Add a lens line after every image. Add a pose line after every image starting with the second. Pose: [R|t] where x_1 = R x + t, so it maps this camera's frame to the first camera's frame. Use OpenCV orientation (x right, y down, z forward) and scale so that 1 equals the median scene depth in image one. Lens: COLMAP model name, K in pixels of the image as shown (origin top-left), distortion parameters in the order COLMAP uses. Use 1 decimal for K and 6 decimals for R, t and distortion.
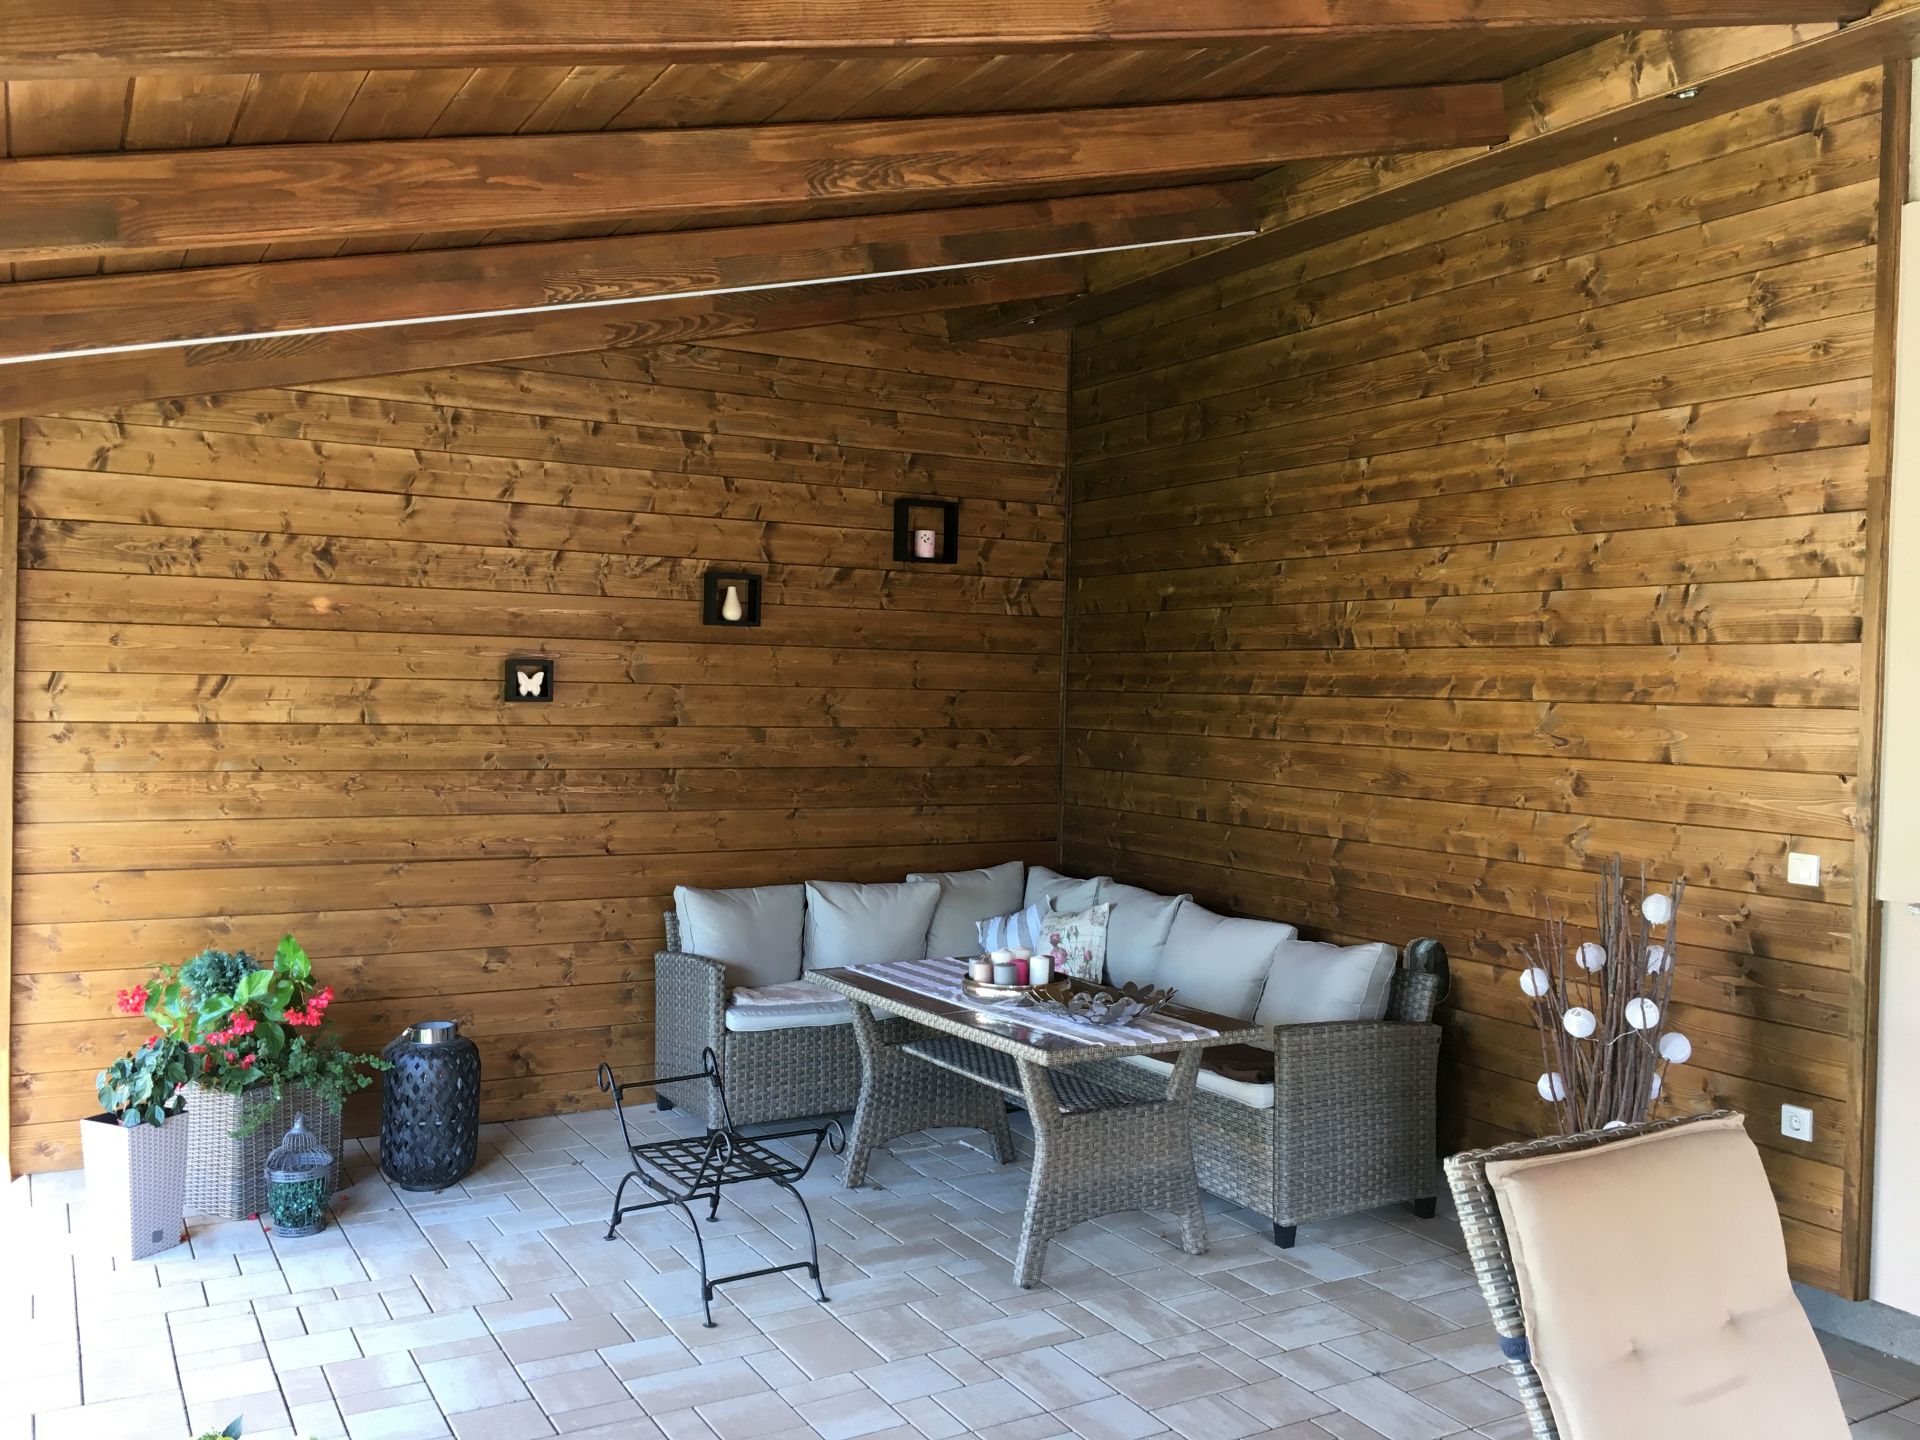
lens RADIAL K [[1640.9, 0, 960.0], [0, 1640.9, 720.0], [0, 0, 1]] dist [0.073426, -0.132599]
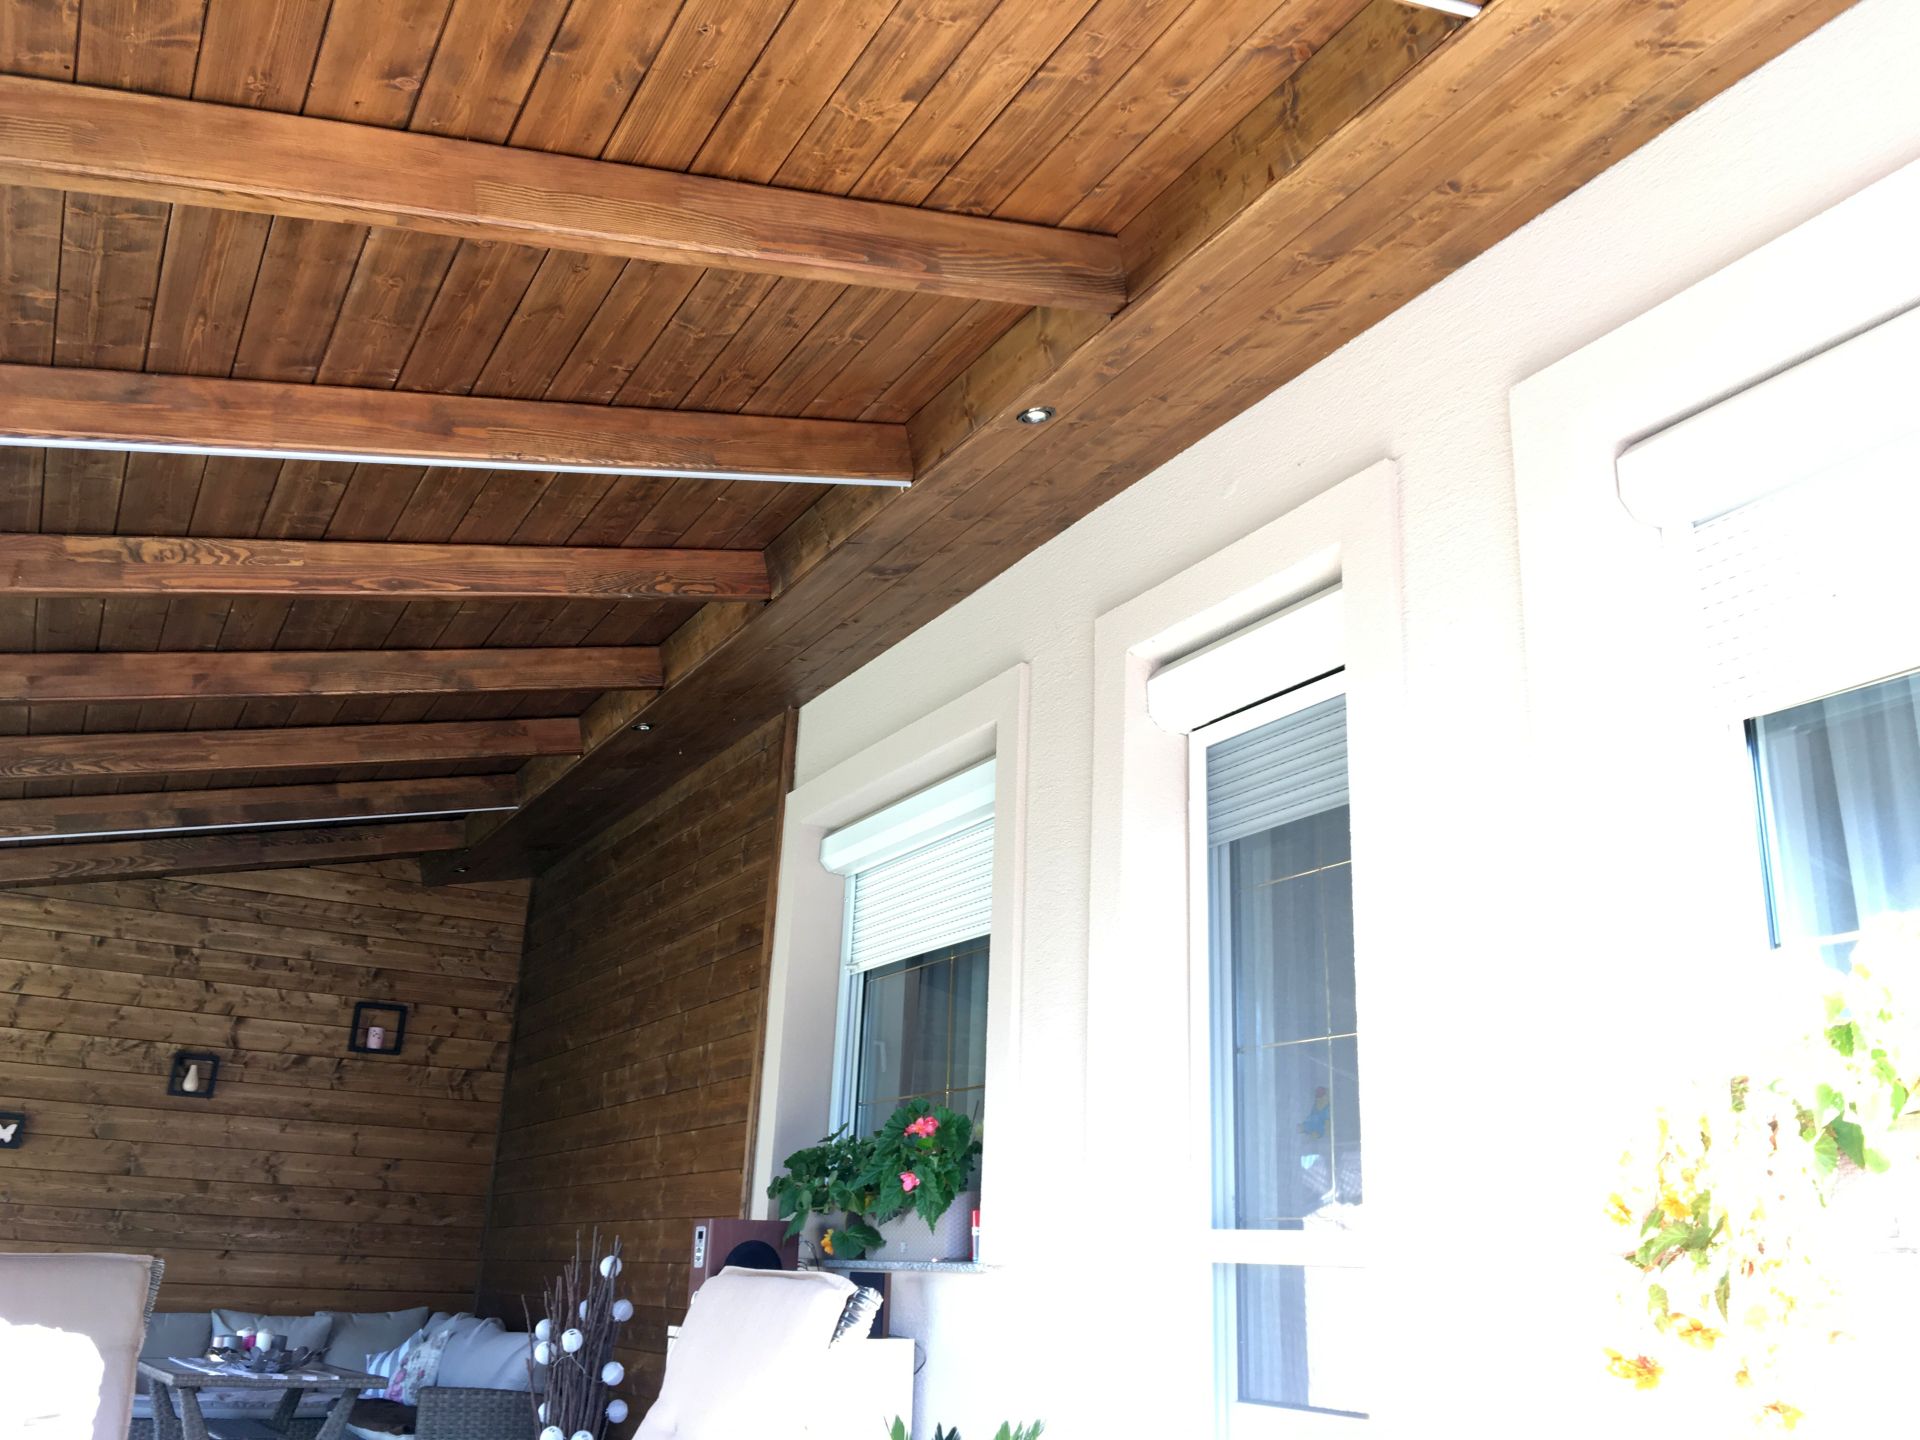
lens RADIAL K [[1640.9, 0, 960.0], [0, 1640.9, 720.0], [0, 0, 1]] dist [0.073426, -0.132599]
pose [[0.999826, 0.017390, -0.006784, 0.476403], [-0.018661, 0.939802, -0.341209, 0.099137], [0.000442, 0.341276, 0.939963, -0.322014]]
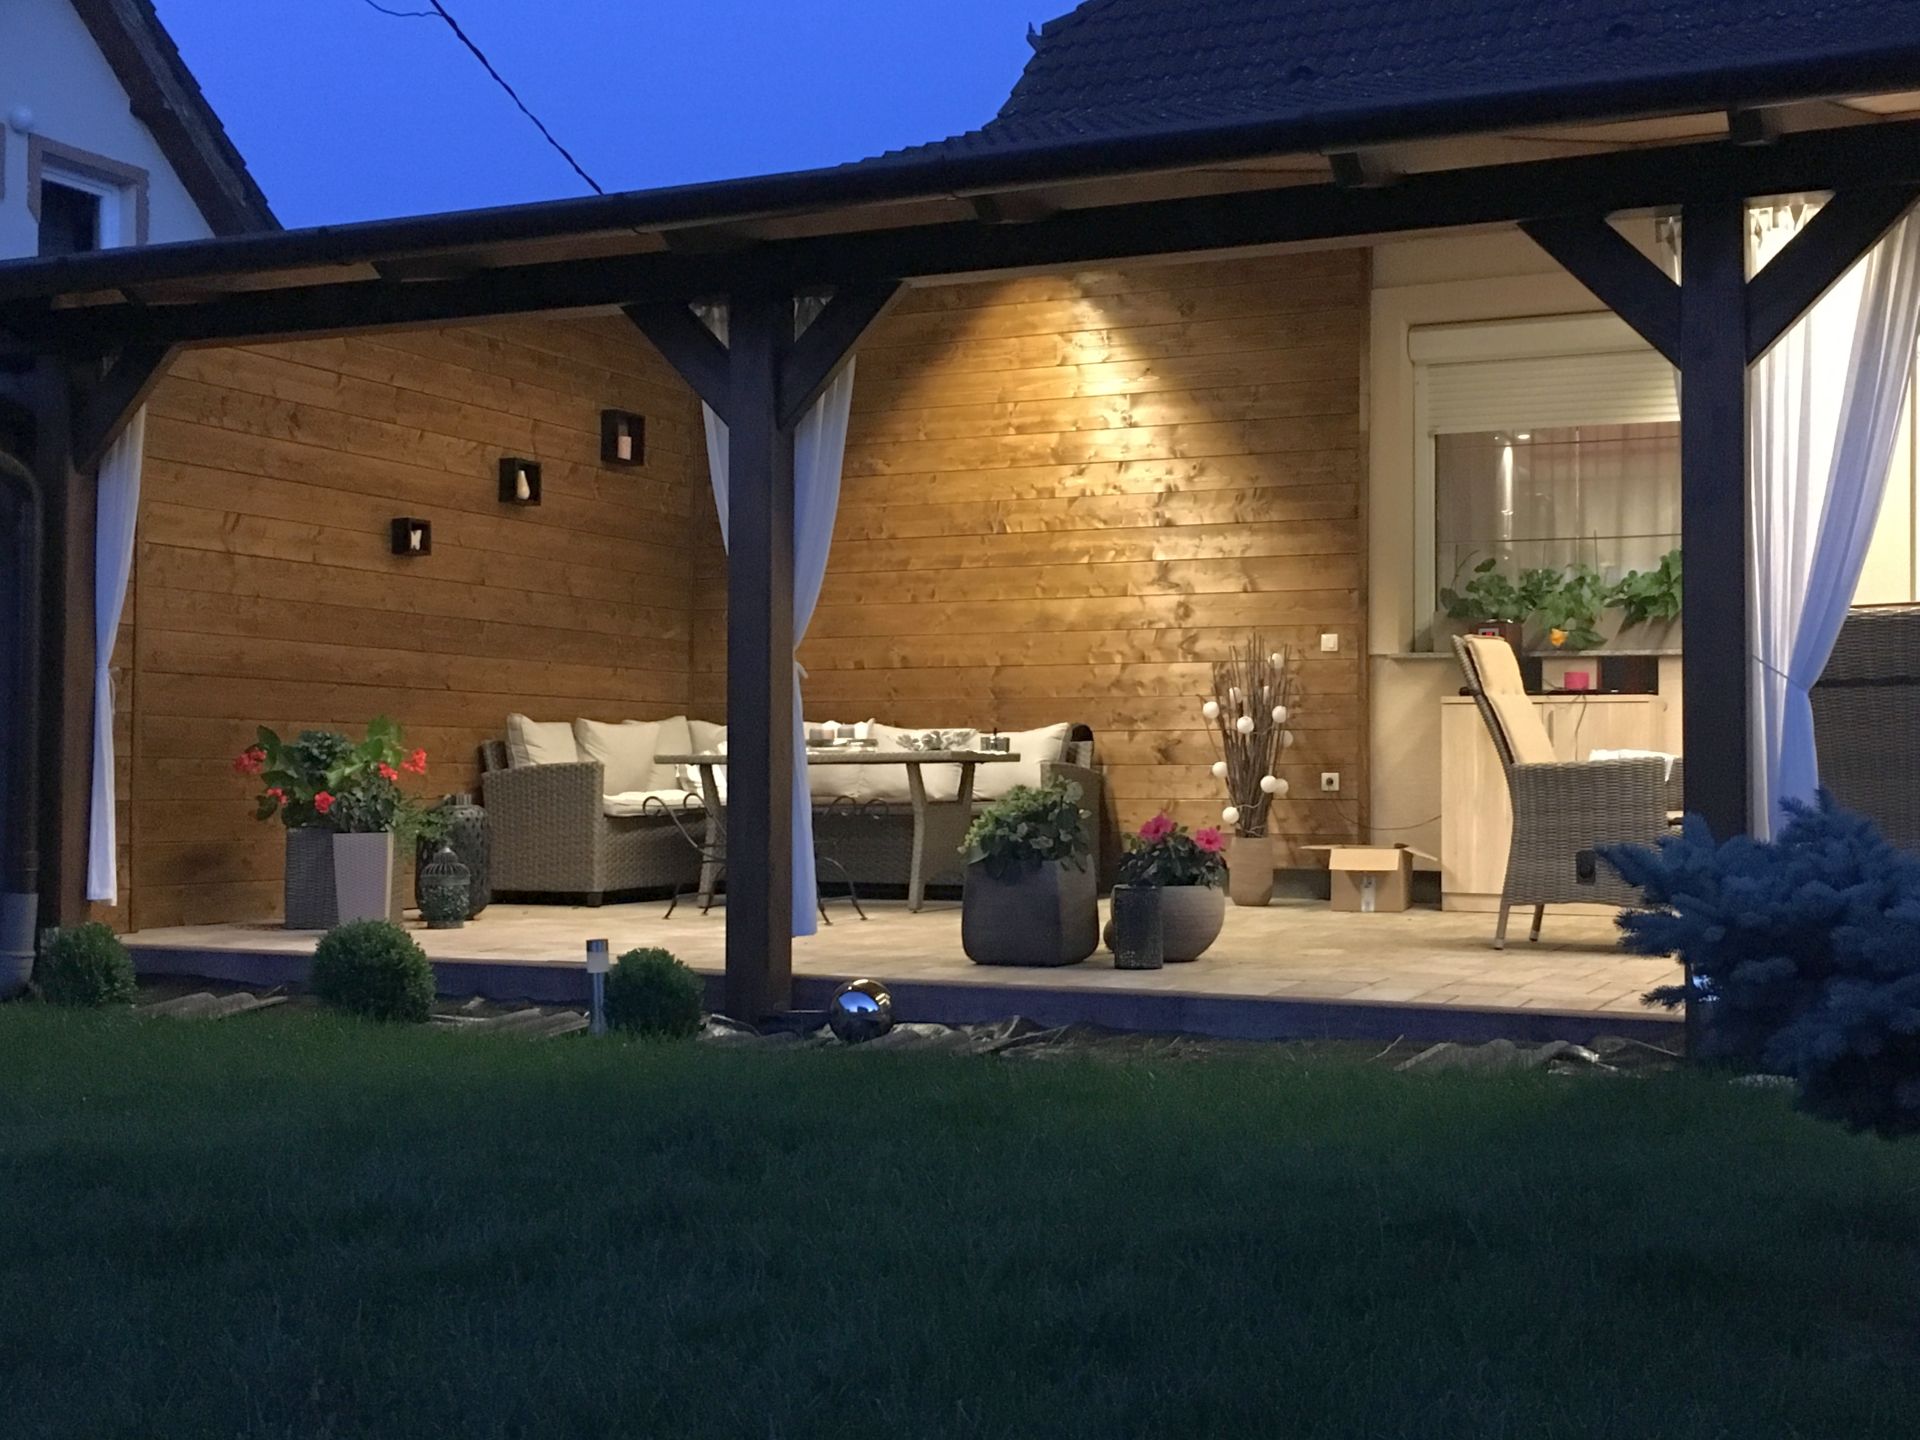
lens RADIAL K [[2397.2, 0, 960.0], [0, 2397.2, 720.0], [0, 0, 1]] dist [0.017449, 0.011192]
pose [[0.813737, -0.001351, 0.581231, -0.913209], [0.025128, 0.999144, -0.032857, 0.168973], [-0.580690, 0.041342, 0.813075, -0.610645]]
